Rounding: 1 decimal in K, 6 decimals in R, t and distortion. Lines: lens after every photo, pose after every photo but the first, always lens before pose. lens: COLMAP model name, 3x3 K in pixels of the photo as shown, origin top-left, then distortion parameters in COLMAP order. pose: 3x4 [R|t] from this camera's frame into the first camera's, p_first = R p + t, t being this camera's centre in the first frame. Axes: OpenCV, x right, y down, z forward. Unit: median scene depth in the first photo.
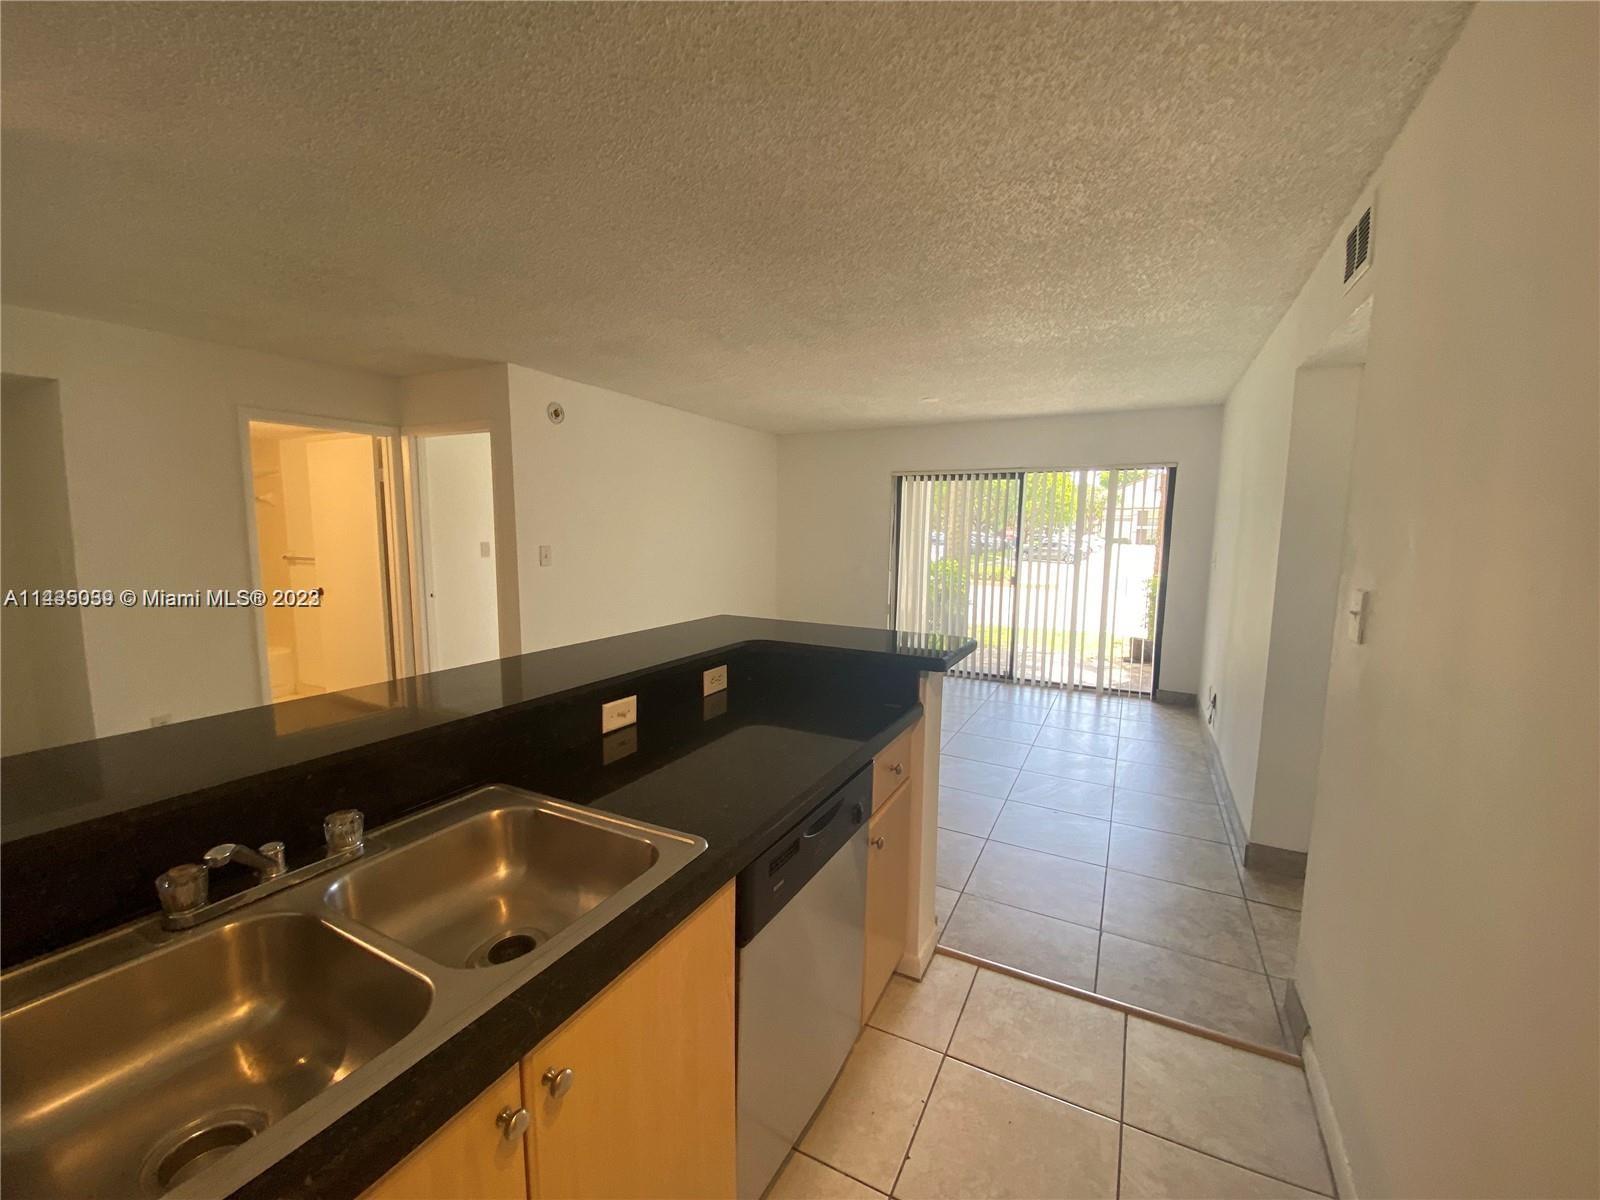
lens RADIAL K [[646.2, 0, 808.5], [0, 646.2, 600.5], [0, 0, 1]] dist [0.021969, -0.020432]
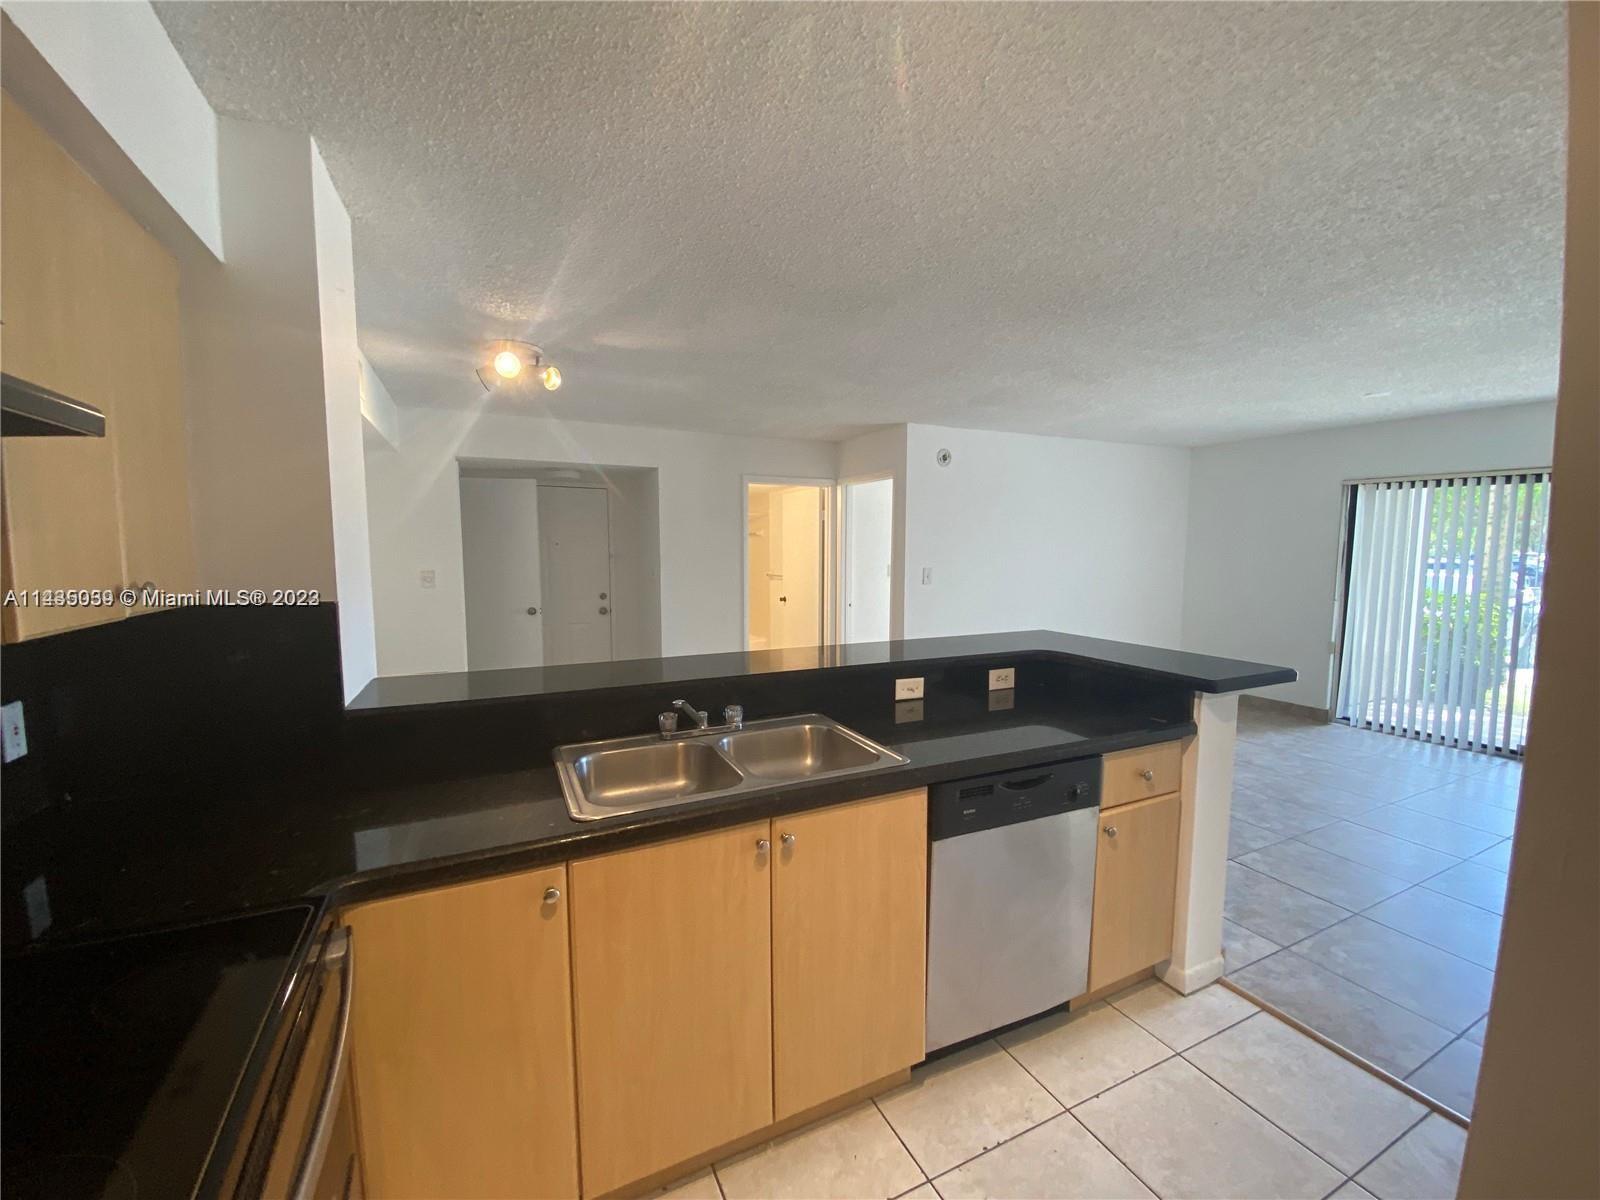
lens RADIAL K [[646.2, 0, 799.8], [0, 646.2, 605.0], [0, 0, 1]] dist [0.019079, -0.020317]
pose [[0.794292, 0.041569, -0.606112, 0.133054], [-0.059182, 0.998206, -0.009097, 0.008386], [0.604647, 0.043096, 0.795327, -0.094056]]
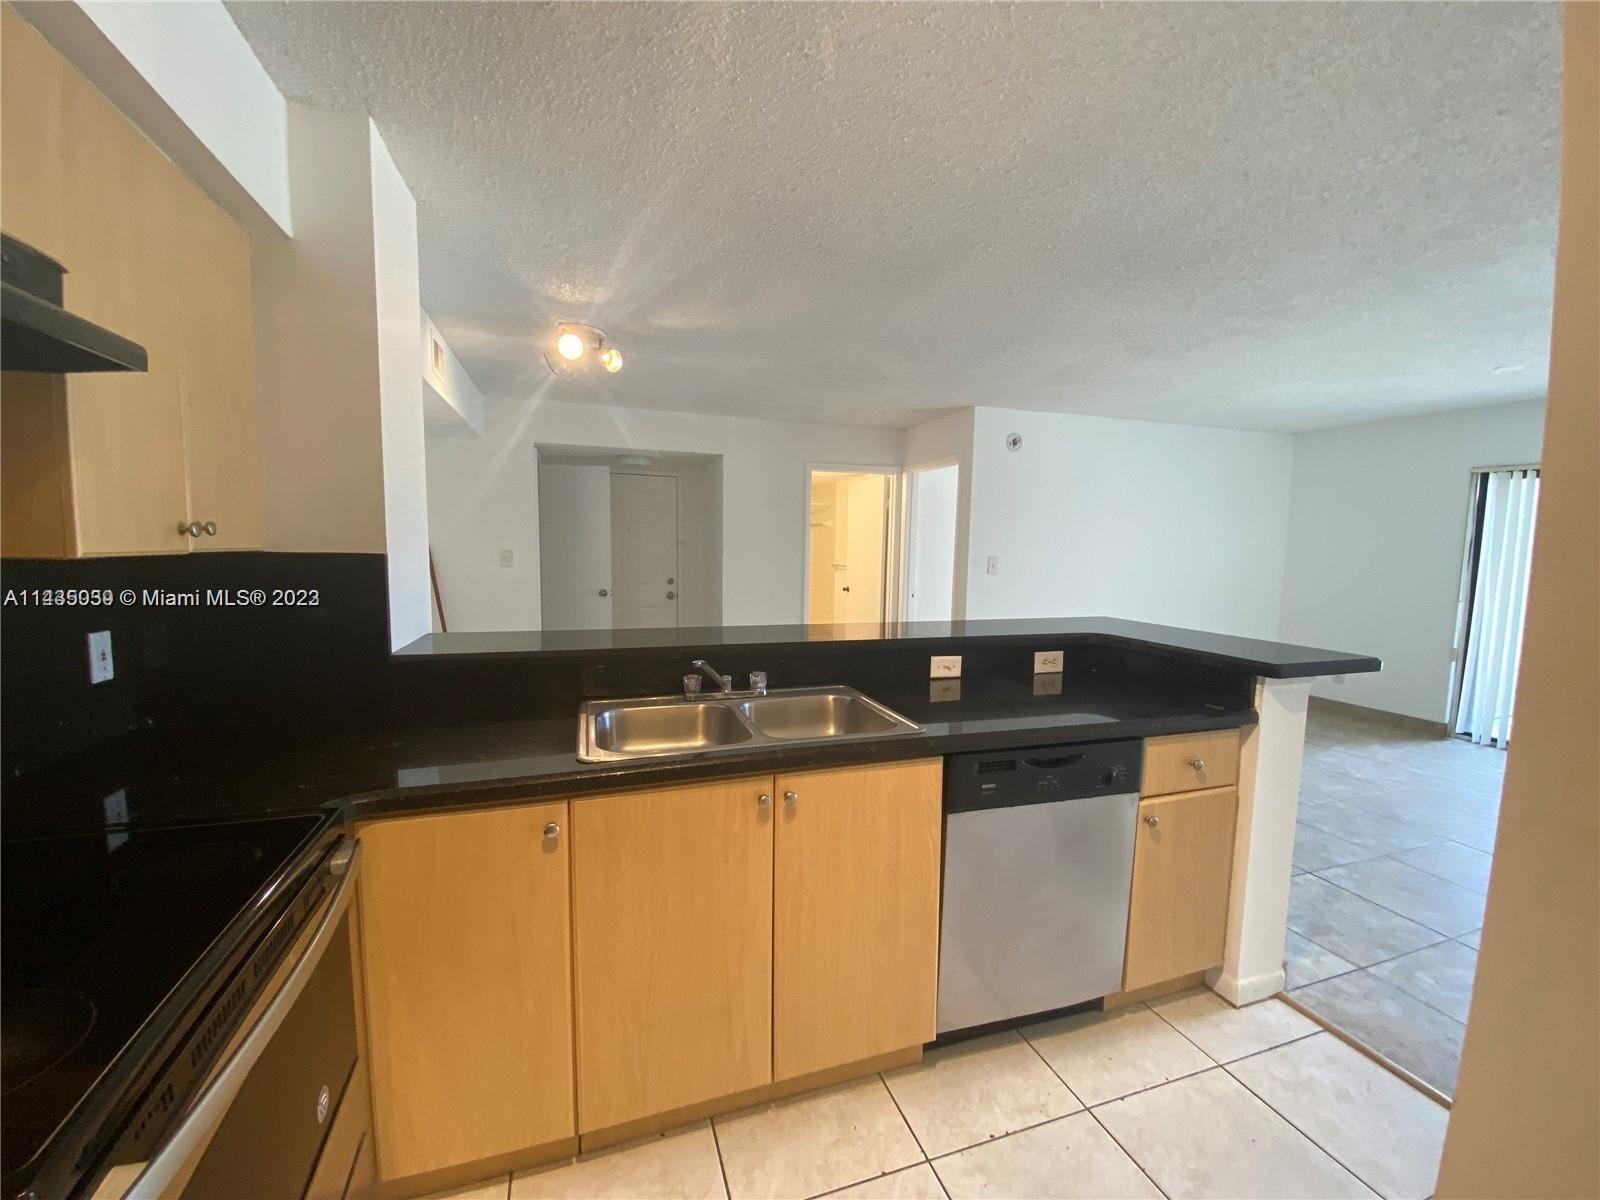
lens RADIAL K [[647.3, 0, 797.7], [0, 647.3, 604.3], [0, 0, 1]] dist [0.014634, -0.017253]
pose [[0.713347, 0.063569, -0.697922, 0.157364], [-0.086035, 0.996288, 0.002809, 0.026090], [0.695510, 0.058042, 0.716168, -0.068341]]
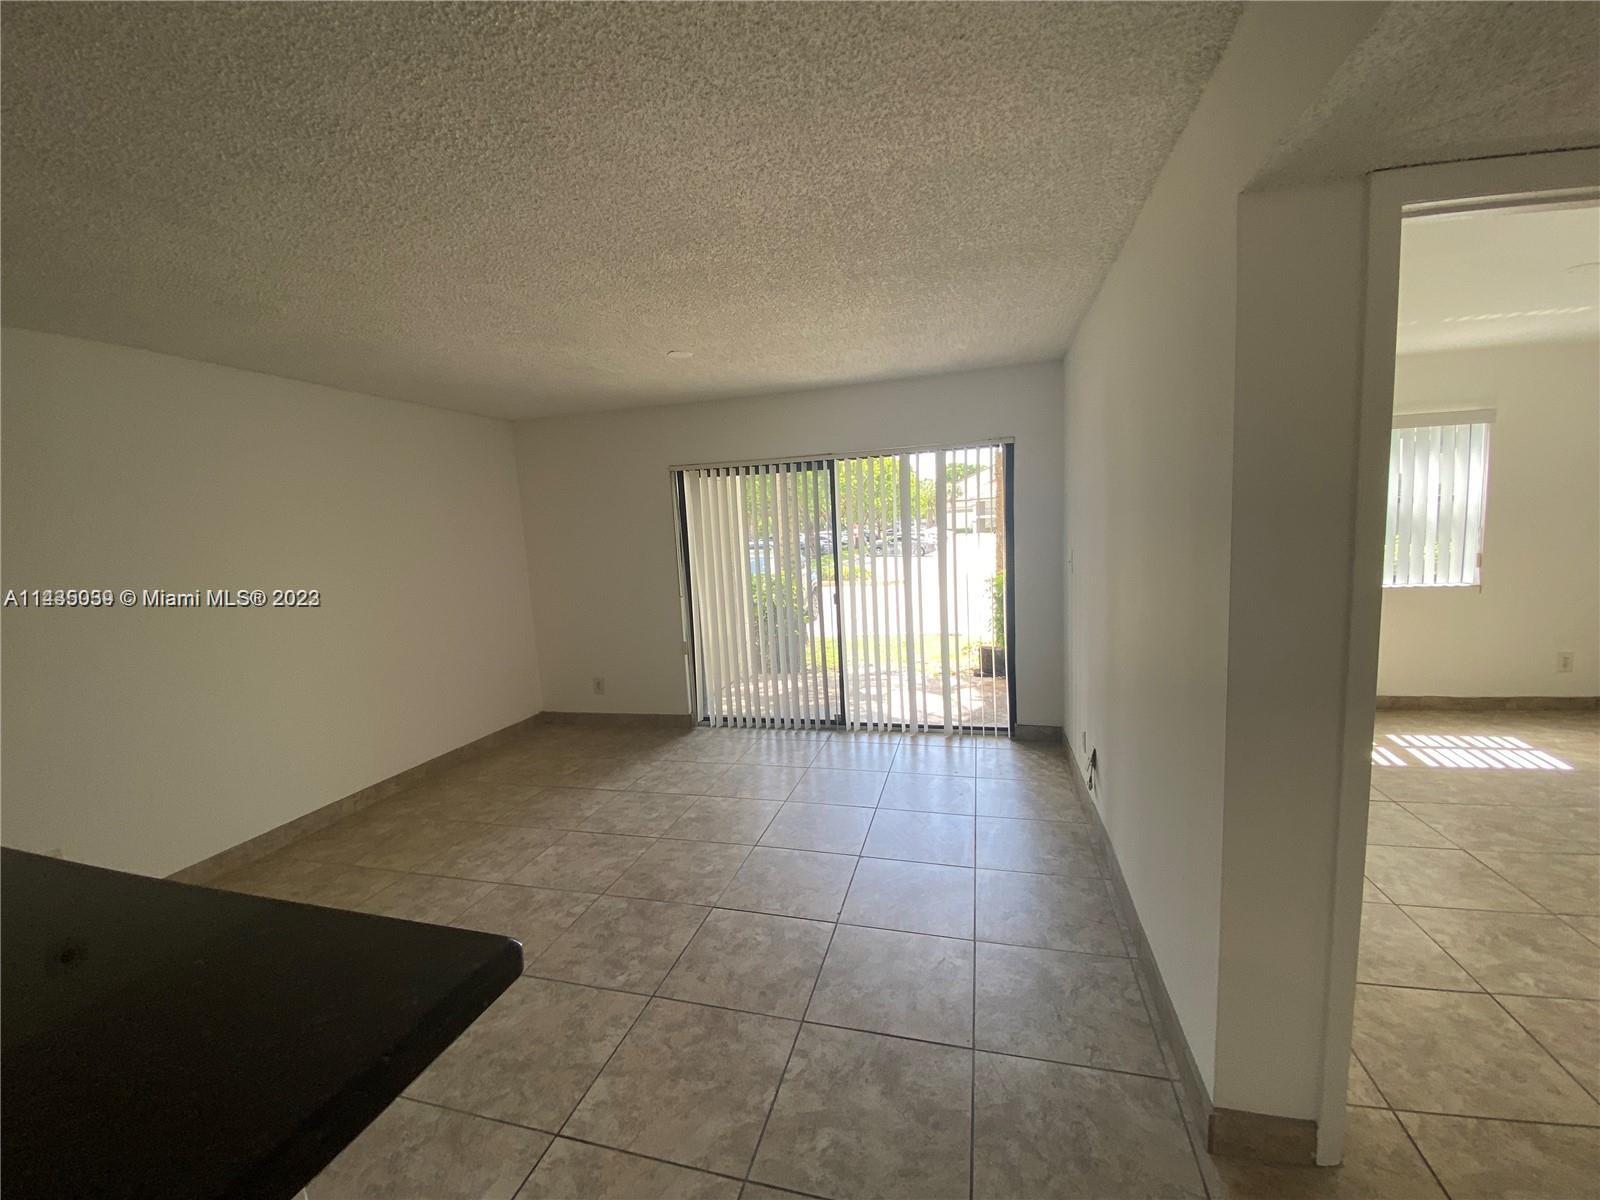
lens RADIAL K [[646.2, 0, 799.8], [0, 646.2, 605.0], [0, 0, 1]] dist [0.019079, -0.020317]
pose [[0.977705, -0.089259, 0.190065, 0.181855], [0.089573, 0.995956, 0.006957, -0.047409], [-0.189918, 0.010222, 0.981747, 0.348755]]
